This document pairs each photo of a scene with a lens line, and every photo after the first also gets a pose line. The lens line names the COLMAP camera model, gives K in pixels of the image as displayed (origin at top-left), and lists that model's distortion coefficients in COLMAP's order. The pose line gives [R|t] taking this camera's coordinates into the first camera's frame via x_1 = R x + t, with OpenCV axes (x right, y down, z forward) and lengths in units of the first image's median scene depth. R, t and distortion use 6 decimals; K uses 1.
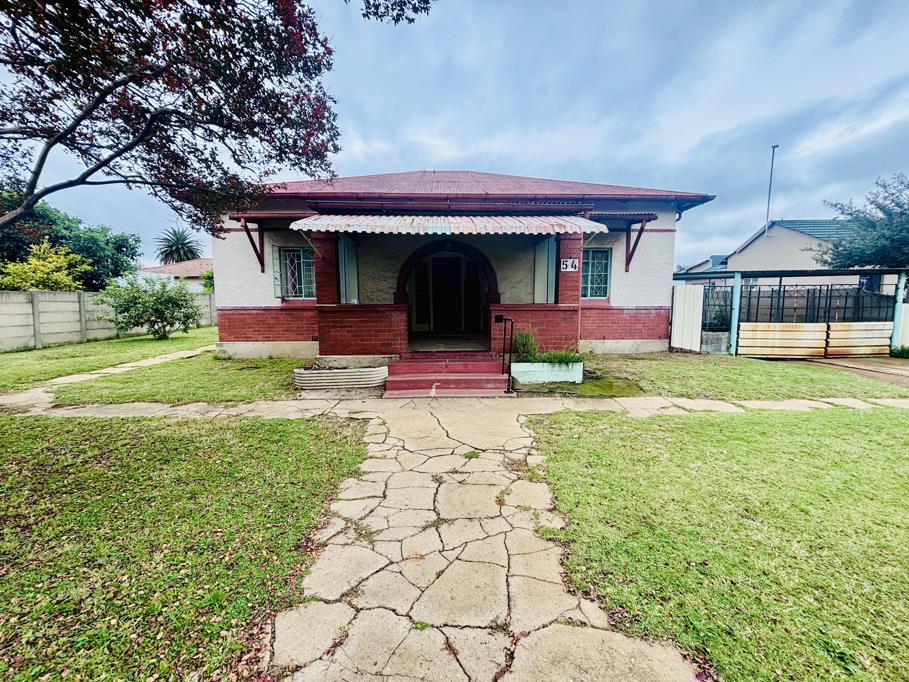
lens RADIAL K [[367.0, 0, 453.7], [0, 367.0, 342.7], [0, 0, 1]] dist [0.006897, -0.000407]
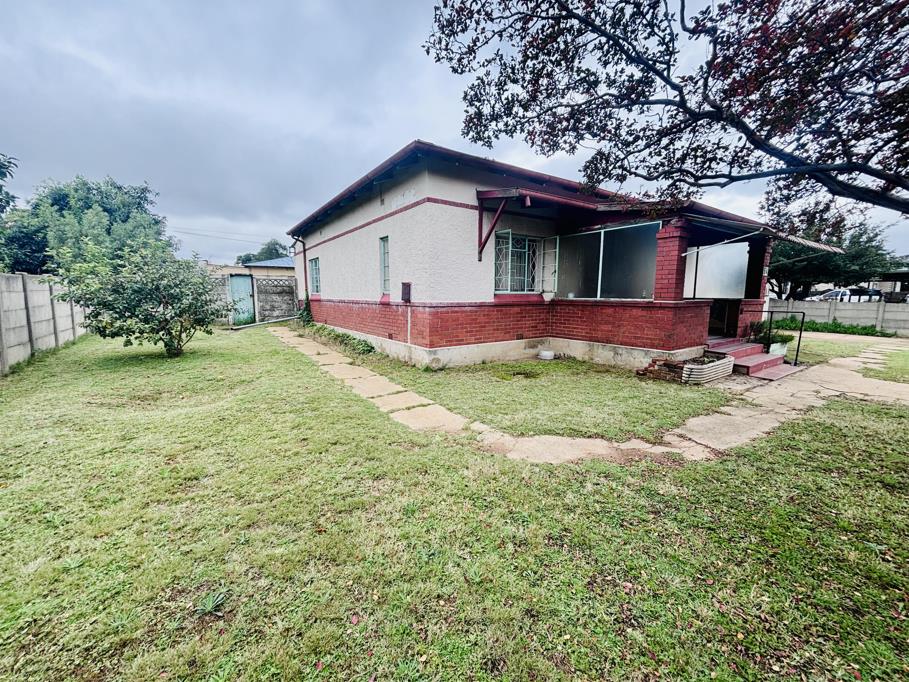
lens RADIAL K [[367.0, 0, 454.6], [0, 367.0, 339.8], [0, 0, 1]] dist [0.006897, -0.000407]
pose [[0.845054, -0.065536, 0.530650, -0.723340], [0.043702, 0.997605, 0.053610, -0.043123], [-0.532893, -0.022113, 0.845894, 0.229920]]
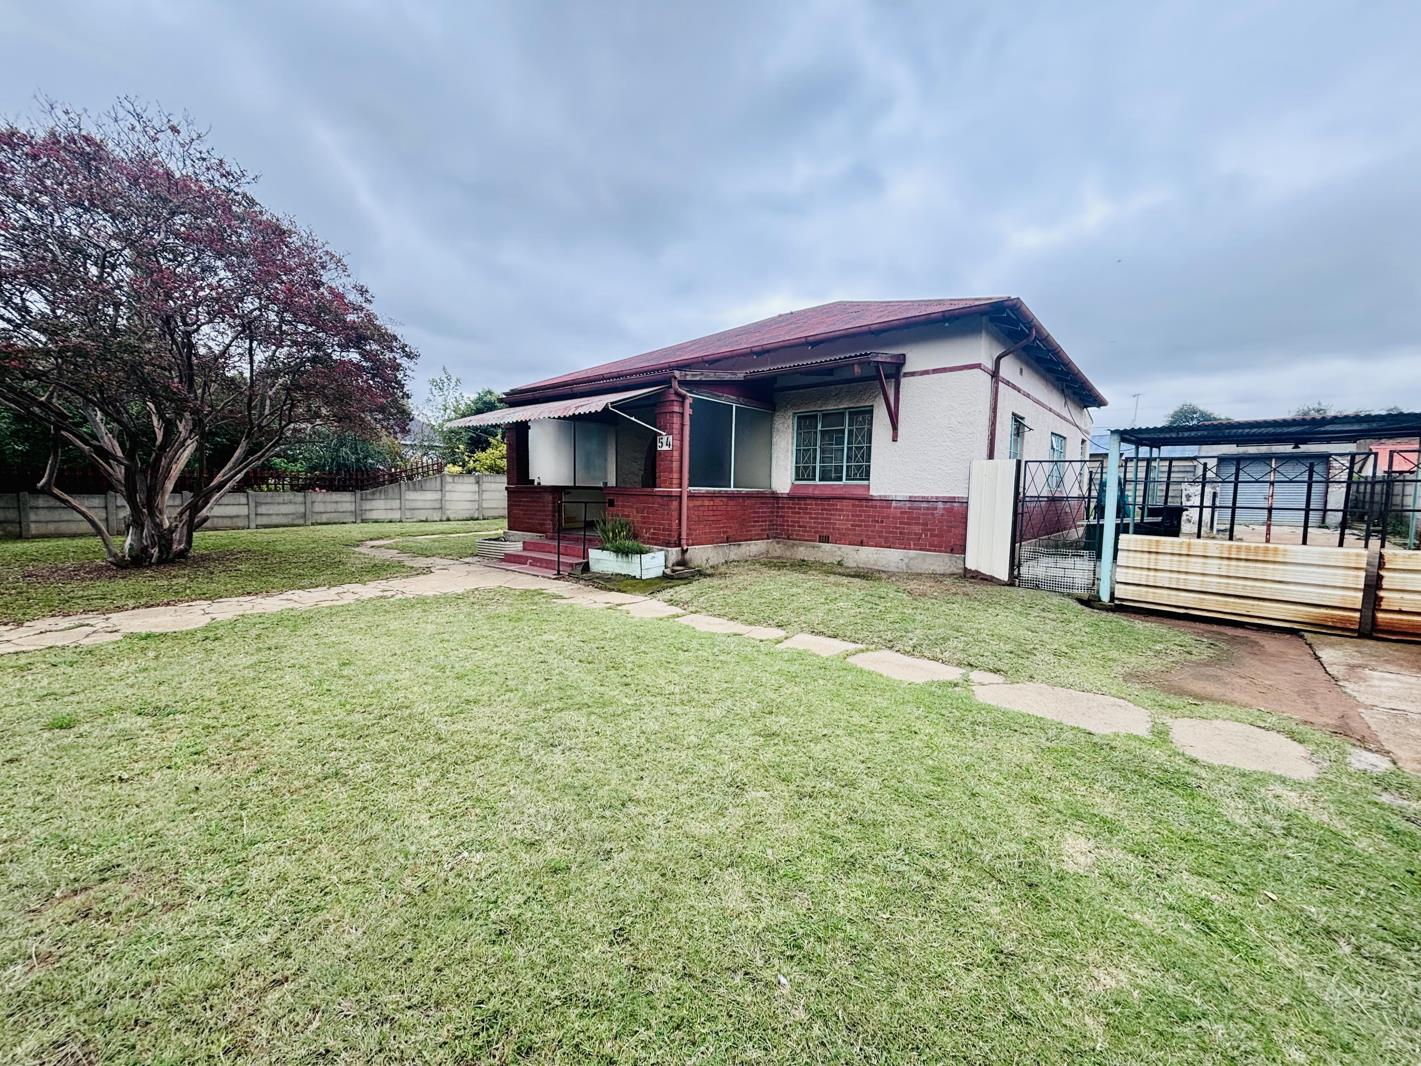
lens RADIAL K [[573.8, 0, 703.2], [0, 573.8, 533.3], [0, 0, 1]] dist [0.006897, -0.000407]
pose [[0.741922, 0.066259, -0.667204, 0.907836], [-0.086652, 0.996235, 0.002579, -0.009350], [0.664863, 0.055901, 0.744871, 0.054292]]
